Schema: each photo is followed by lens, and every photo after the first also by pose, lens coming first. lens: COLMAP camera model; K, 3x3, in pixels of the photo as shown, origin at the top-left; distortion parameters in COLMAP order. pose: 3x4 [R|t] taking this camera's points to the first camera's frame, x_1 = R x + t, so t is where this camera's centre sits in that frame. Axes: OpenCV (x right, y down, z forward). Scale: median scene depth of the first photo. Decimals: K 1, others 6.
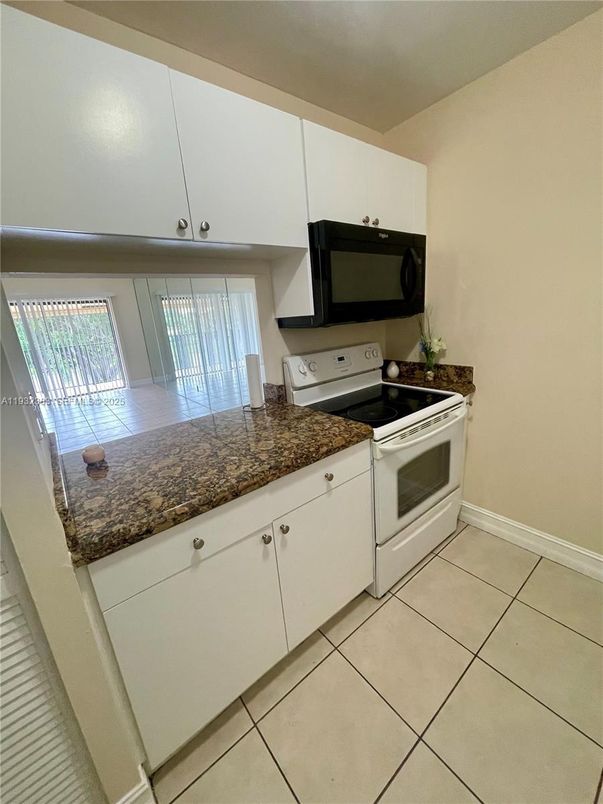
lens RADIAL K [[326.2, 0, 303.5], [0, 326.2, 403.1], [0, 0, 1]] dist [-0.000875, -0.000152]
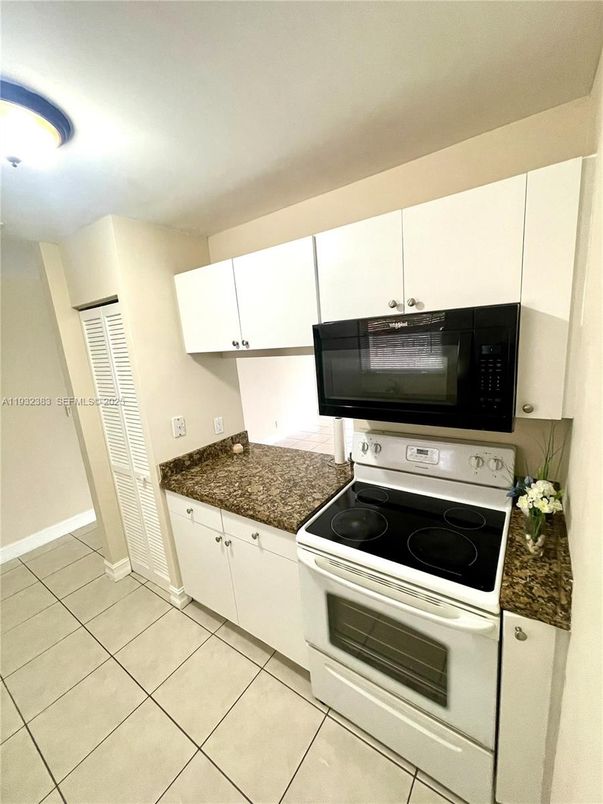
lens RADIAL K [[326.2, 0, 301.1], [0, 326.2, 401.1], [0, 0, 1]] dist [-0.000875, -0.000152]
pose [[0.271589, 0.242695, -0.931310, 1.083278], [-0.191082, 0.962015, 0.194973, -0.512329], [0.943253, 0.125005, 0.307647, 0.652152]]
